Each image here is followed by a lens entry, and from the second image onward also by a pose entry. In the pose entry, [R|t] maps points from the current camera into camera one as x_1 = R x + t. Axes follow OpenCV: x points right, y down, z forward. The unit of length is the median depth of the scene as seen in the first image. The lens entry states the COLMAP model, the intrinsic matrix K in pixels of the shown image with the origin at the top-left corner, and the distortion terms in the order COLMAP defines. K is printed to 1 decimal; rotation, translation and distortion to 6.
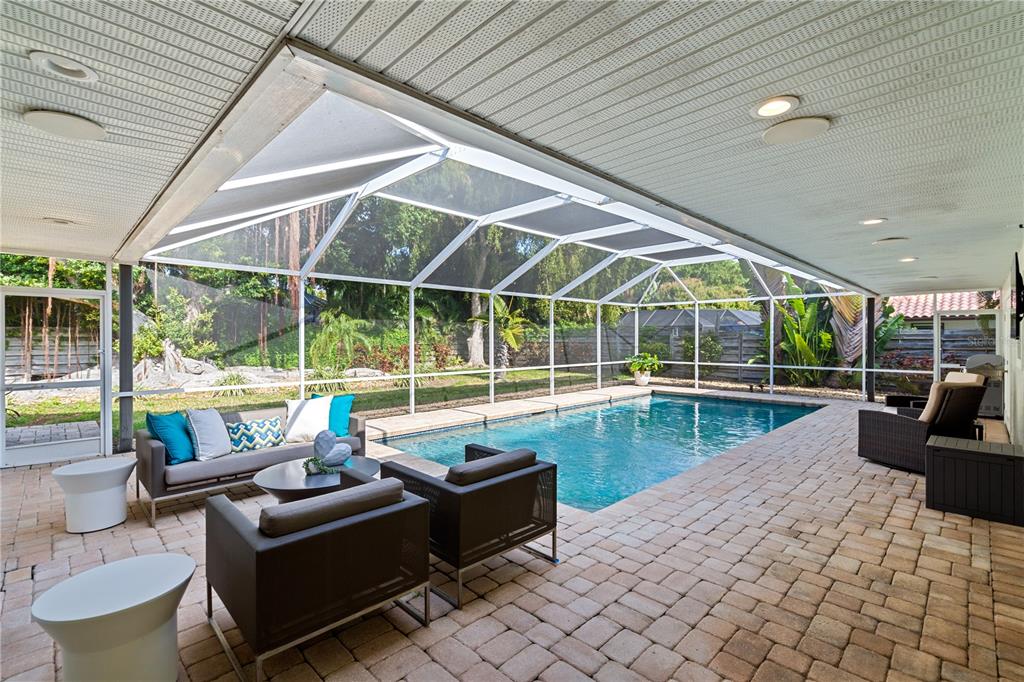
lens RADIAL K [[463.7, 0, 506.4], [0, 463.7, 338.0], [0, 0, 1]] dist [-0.013363, 0.000212]
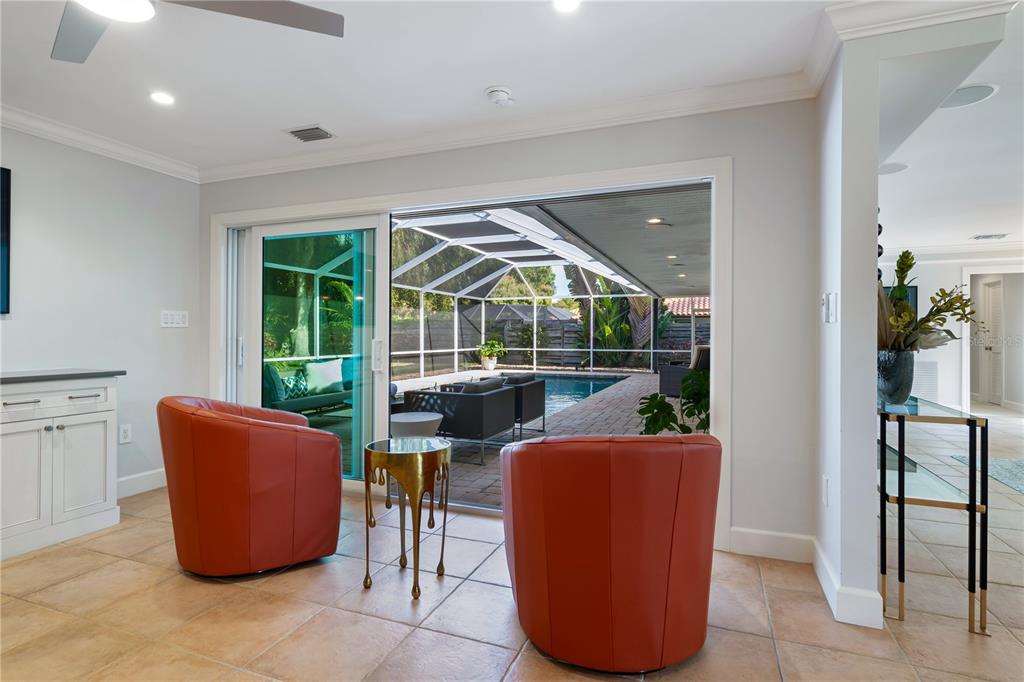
lens RADIAL K [[516.1, 0, 515.0], [0, 516.1, 340.5], [0, 0, 1]] dist [-0.001562, 0.000488]
pose [[0.908999, -0.000895, 0.416798, -0.189377], [-0.003172, 0.999954, 0.009064, 0.020390], [-0.416787, -0.009561, 0.908954, -0.185918]]
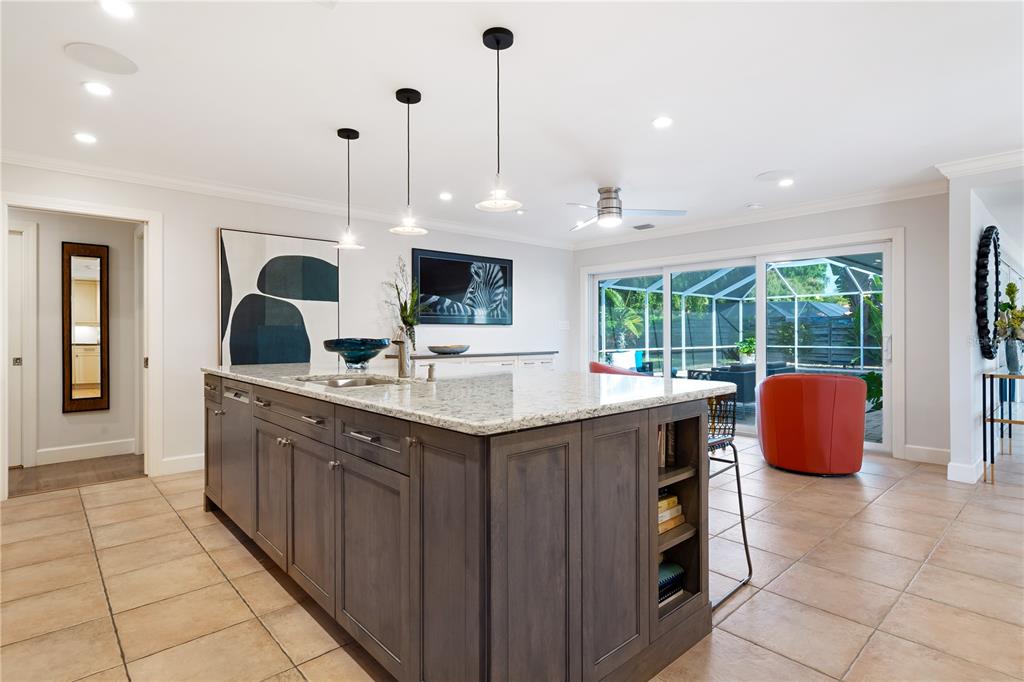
lens RADIAL K [[516.1, 0, 520.6], [0, 516.1, 337.5], [0, 0, 1]] dist [-0.001562, 0.000488]
pose [[0.999433, -0.003215, -0.033526, -0.267201], [0.003390, 0.999981, 0.005169, 0.021029], [0.033509, -0.005280, 0.999424, -0.377405]]
